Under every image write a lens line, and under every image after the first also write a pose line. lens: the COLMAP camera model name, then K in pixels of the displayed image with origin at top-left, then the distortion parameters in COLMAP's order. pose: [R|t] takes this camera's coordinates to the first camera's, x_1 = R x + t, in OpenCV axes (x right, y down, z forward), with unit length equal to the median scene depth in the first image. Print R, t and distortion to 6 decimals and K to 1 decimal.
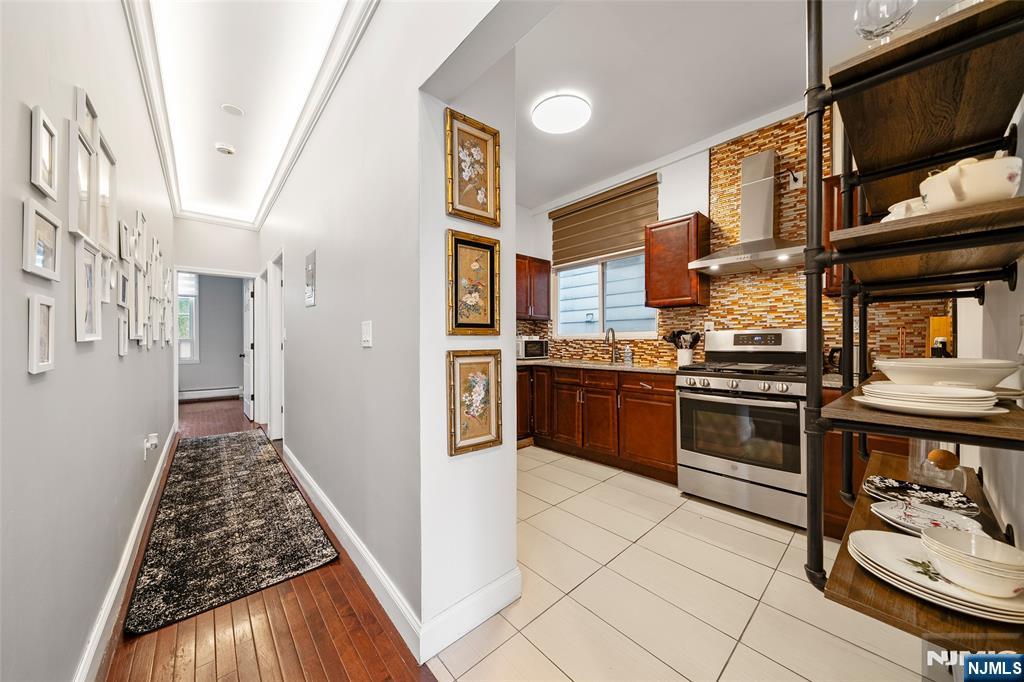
lens RADIAL K [[356.6, 0, 511.2], [0, 356.6, 338.7], [0, 0, 1]] dist [-0.003753, -0.001127]
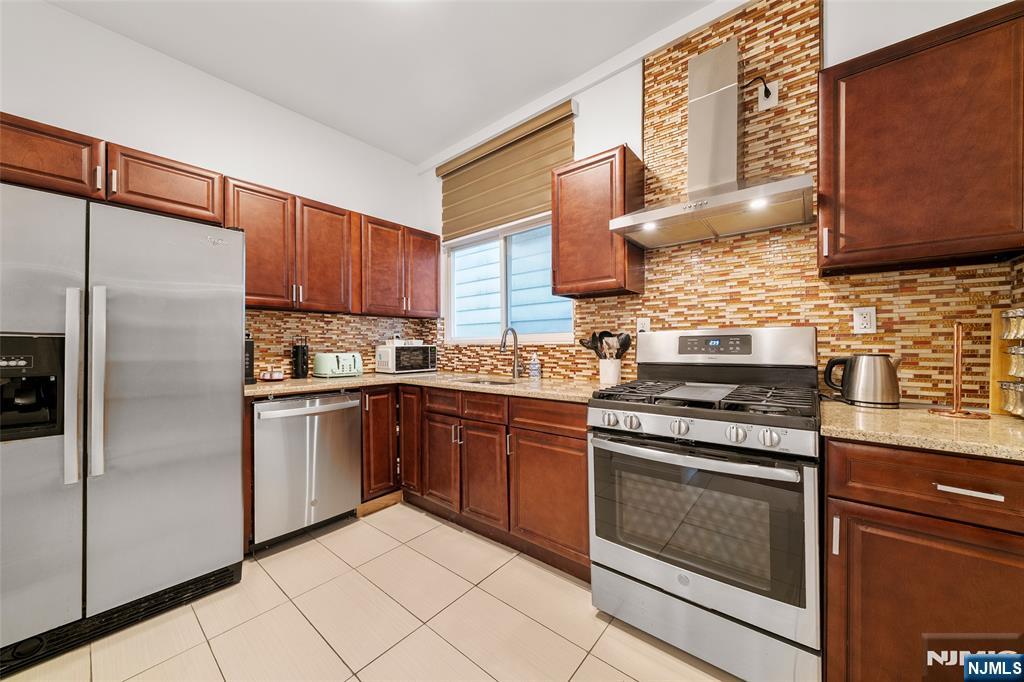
lens RADIAL K [[356.6, 0, 519.6], [0, 356.6, 342.3], [0, 0, 1]] dist [-0.003753, -0.001127]
pose [[0.987718, -0.003826, 0.156199, 0.224285], [0.003889, 0.999992, -0.000099, -0.003011], [-0.156197, 0.000705, 0.987726, 0.380190]]
